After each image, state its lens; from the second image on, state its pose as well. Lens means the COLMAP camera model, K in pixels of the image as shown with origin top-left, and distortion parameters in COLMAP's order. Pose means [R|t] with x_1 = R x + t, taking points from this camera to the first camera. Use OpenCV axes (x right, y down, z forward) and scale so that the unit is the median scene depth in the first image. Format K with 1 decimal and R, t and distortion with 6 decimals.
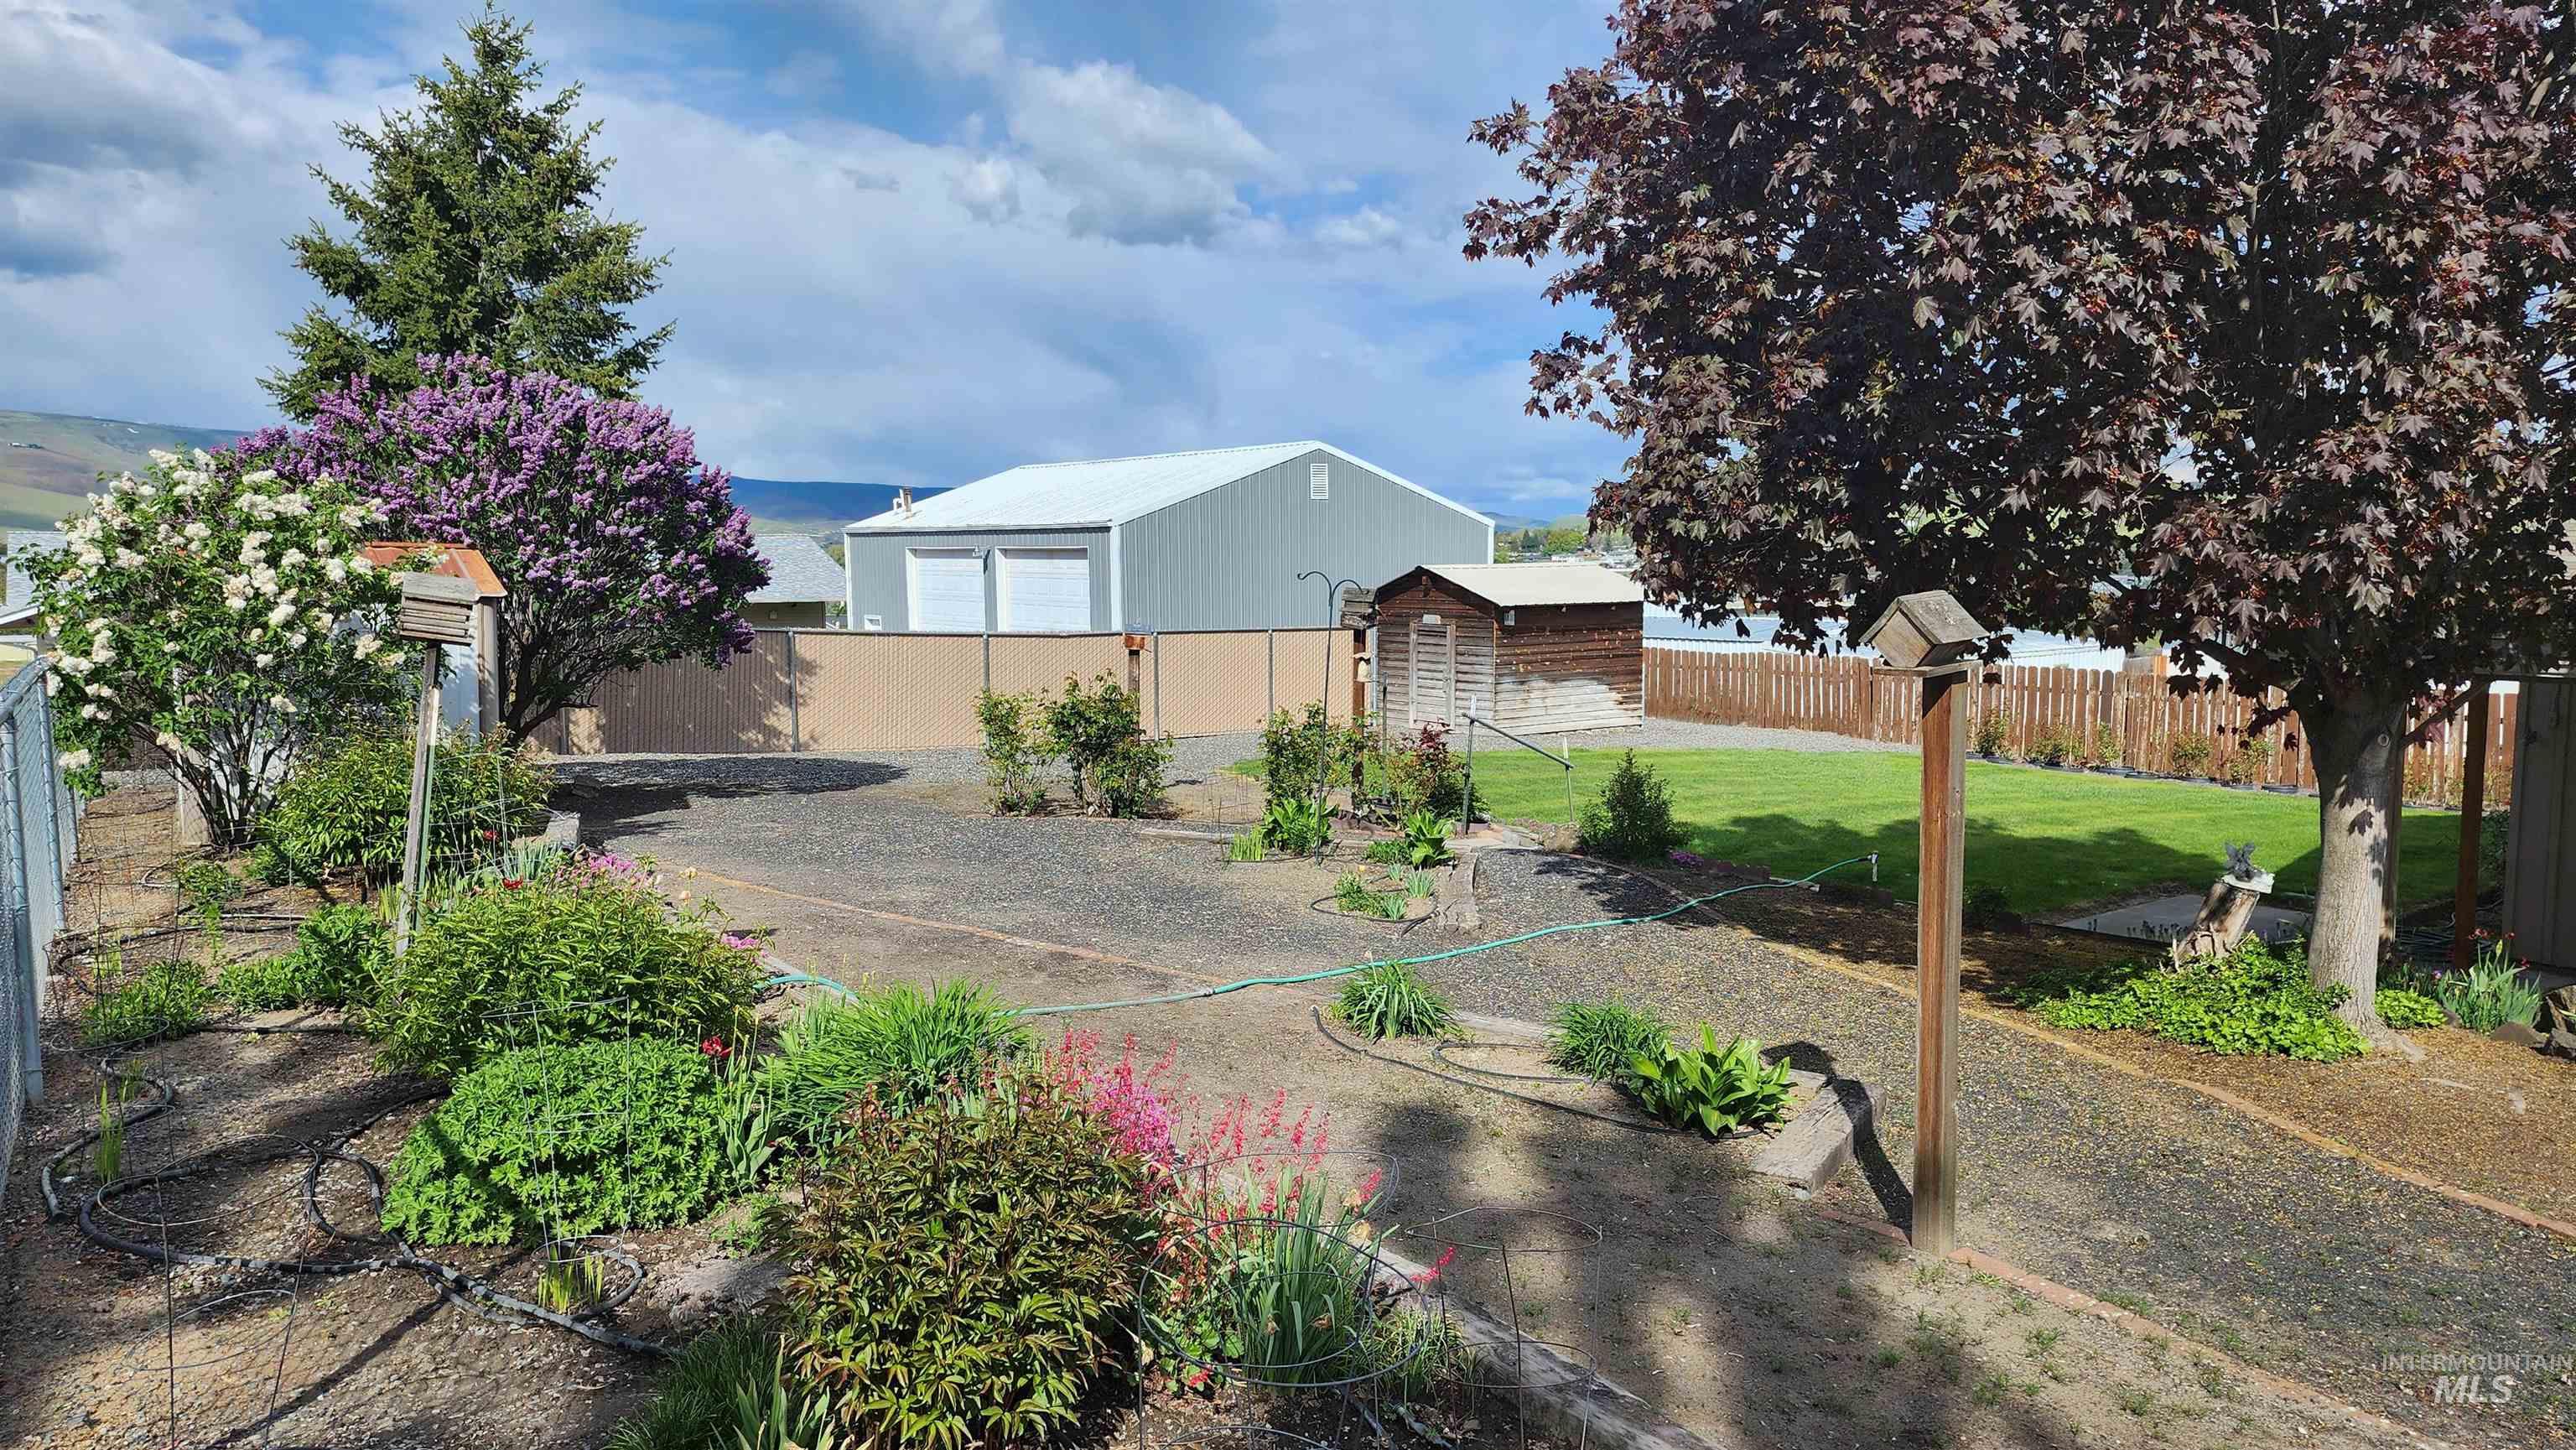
lens RADIAL K [[1719.5, 0, 1288.6], [0, 1719.5, 714.0], [0, 0, 1]] dist [0.096870, -0.092156]
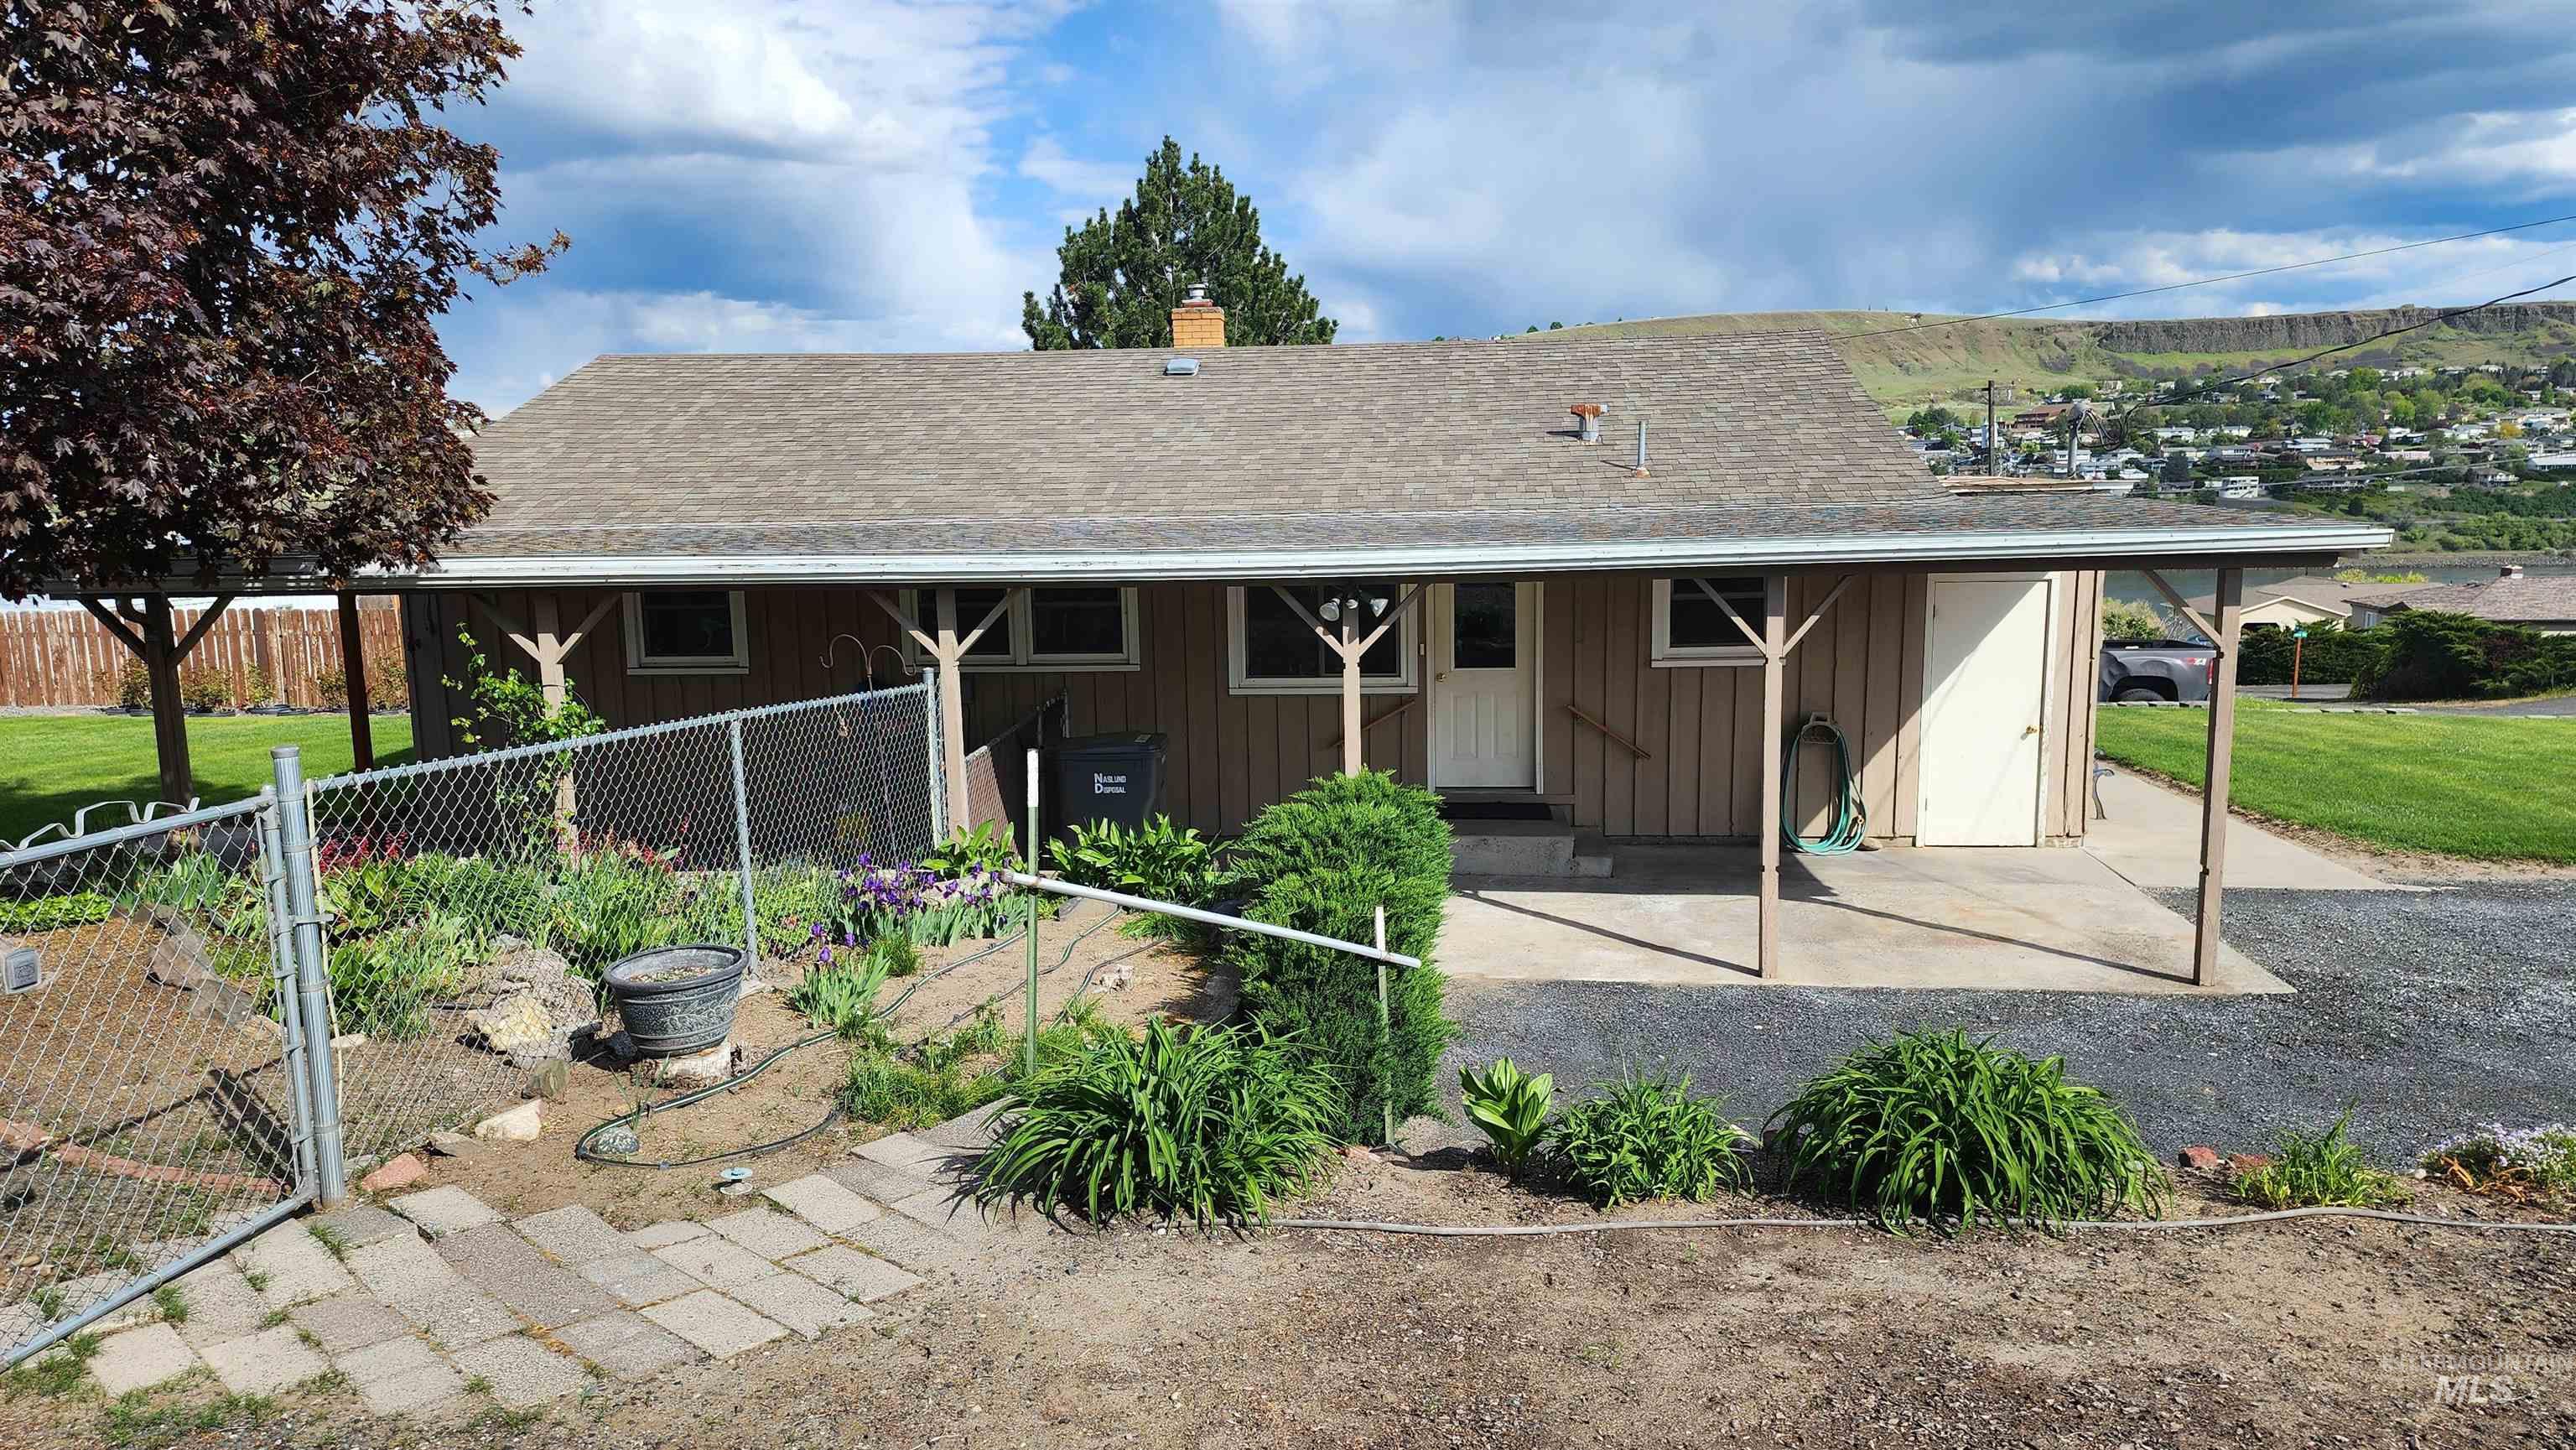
lens RADIAL K [[1755.9, 0, 1285.9], [0, 1755.9, 695.6], [0, 0, 1]] dist [0.065504, -0.046313]
pose [[0.652246, -0.105823, 0.750584, 0.115288], [0.087598, 0.994096, 0.064034, 0.012023], [-0.752929, 0.023984, 0.657665, -0.099562]]
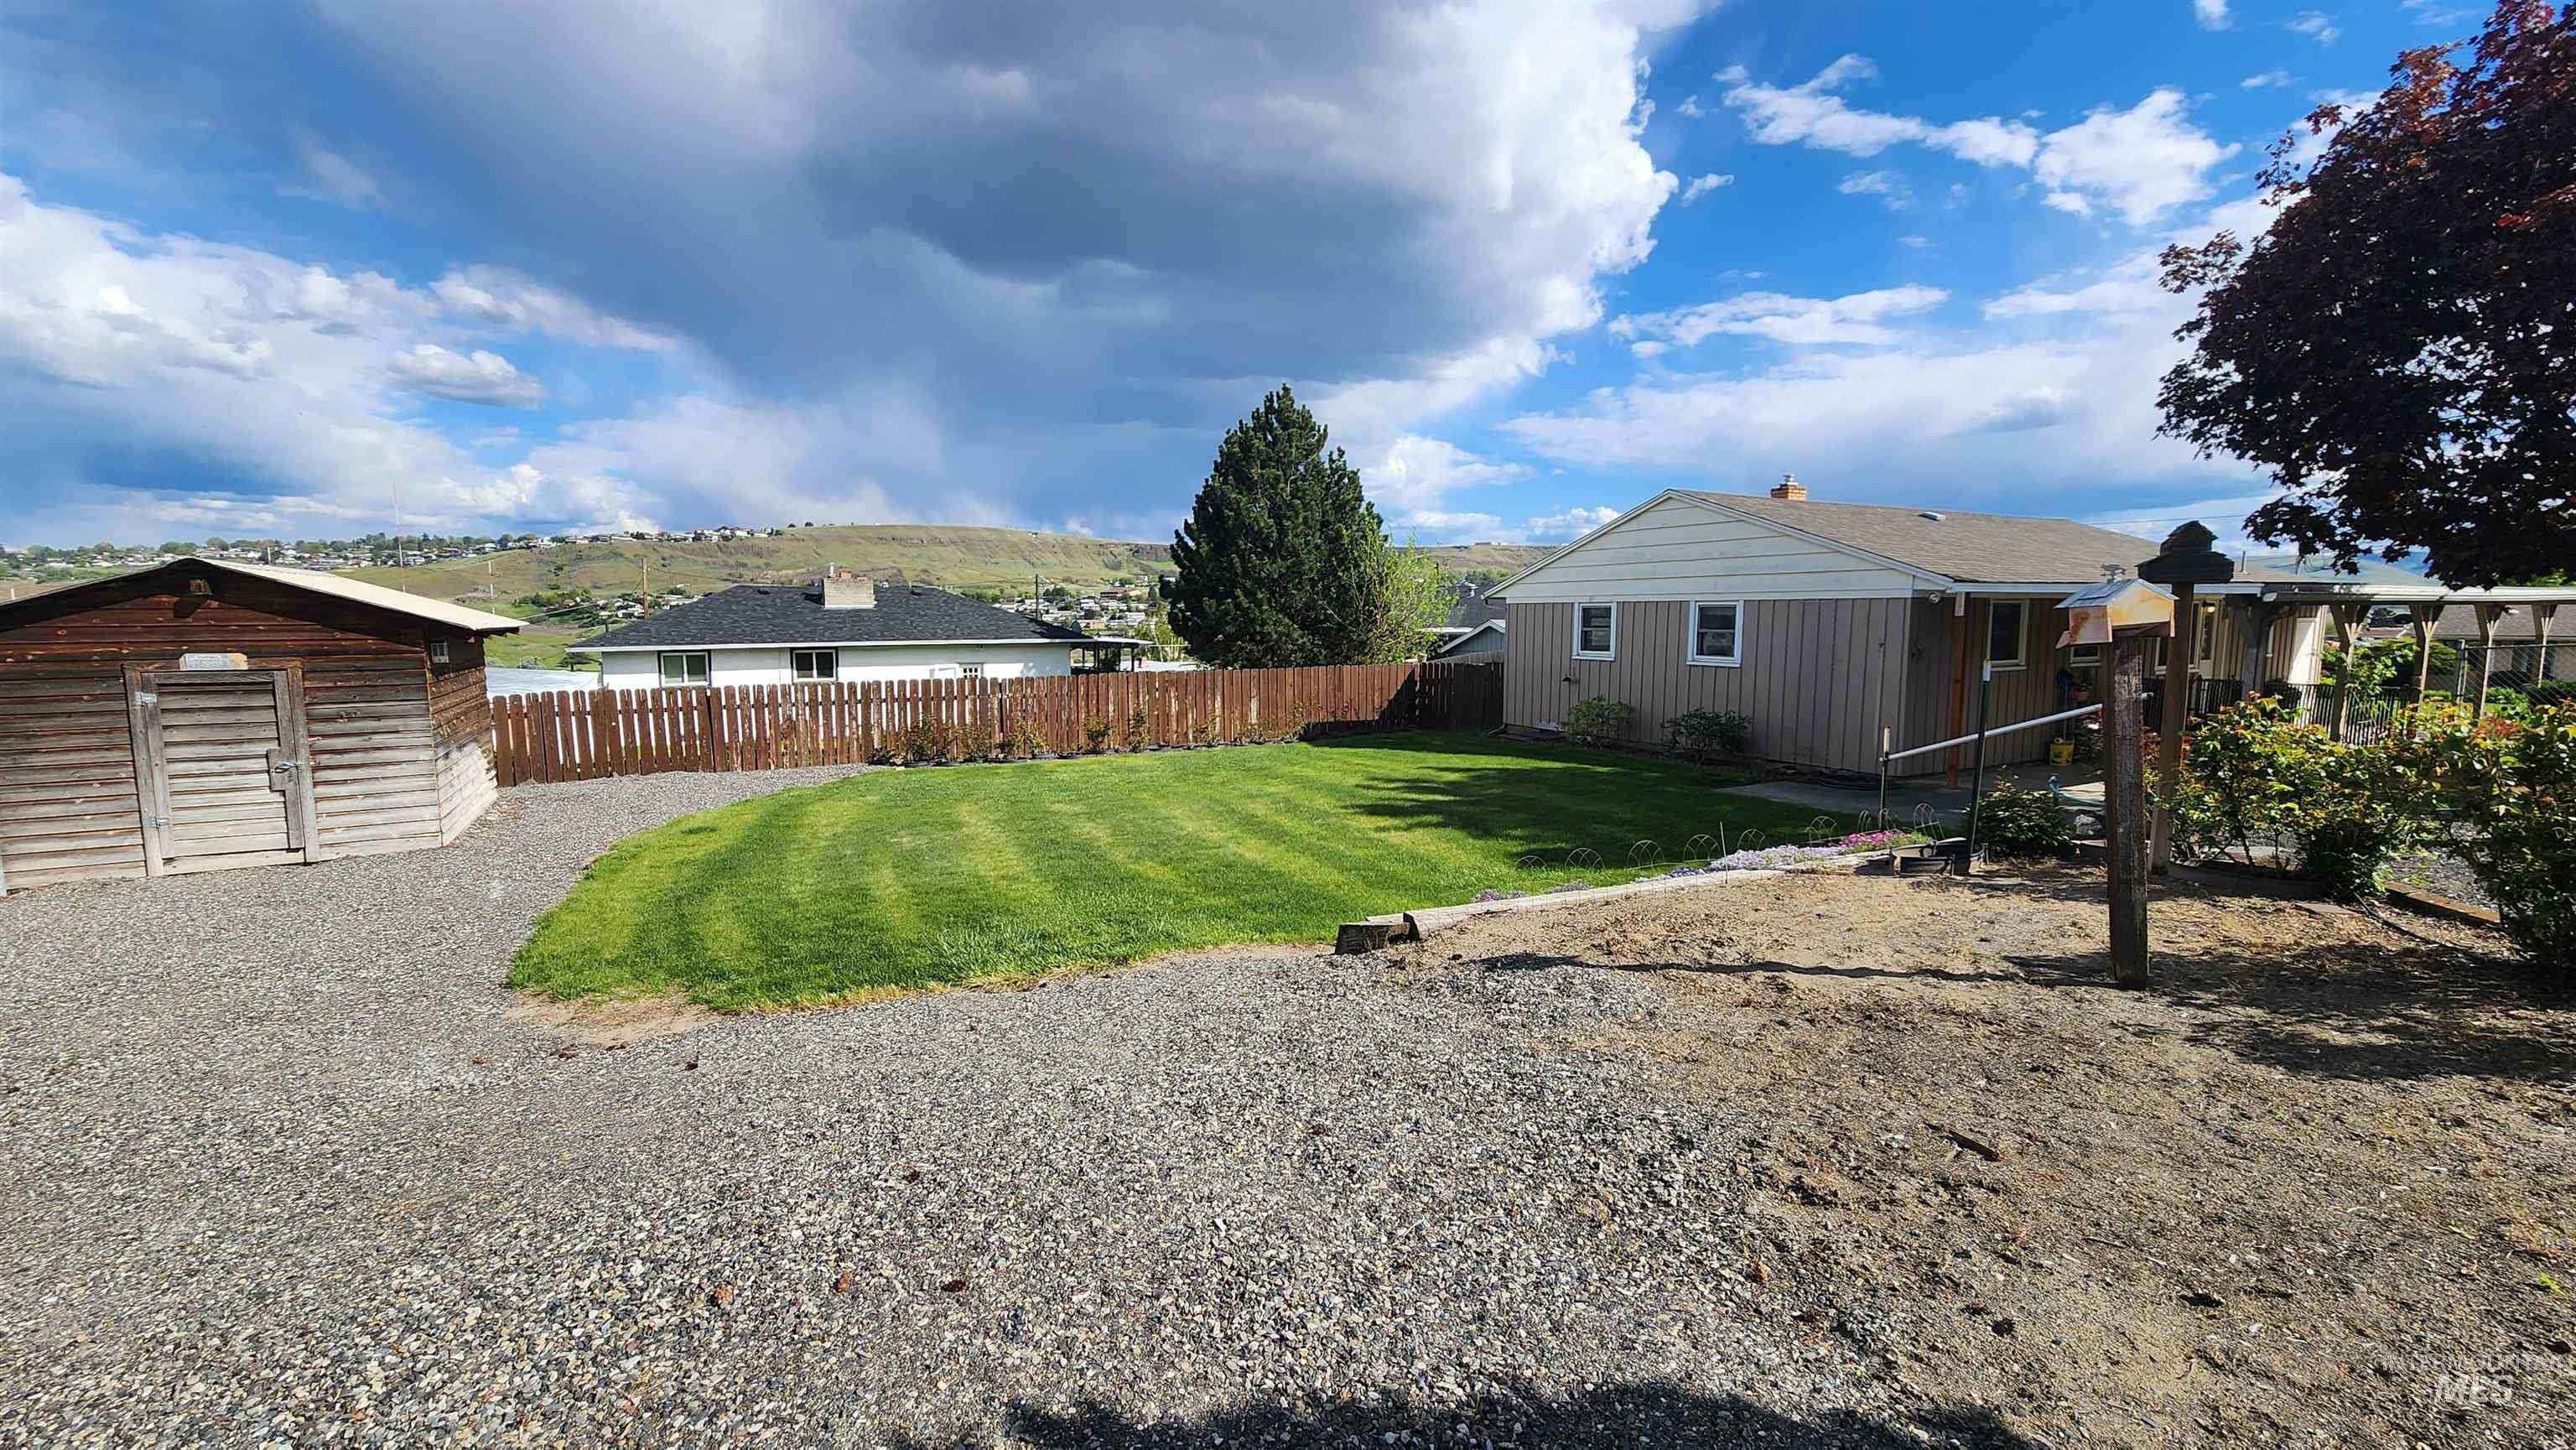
lens RADIAL K [[1058.2, 0, 1285.1], [0, 1058.2, 725.2], [0, 0, 1]] dist [-0.001709, 0.000052]
pose [[0.133739, -0.099656, 0.985993, -0.274931], [0.099163, 0.991283, 0.086740, -0.043708], [-0.986043, 0.086174, 0.142456, 0.881757]]
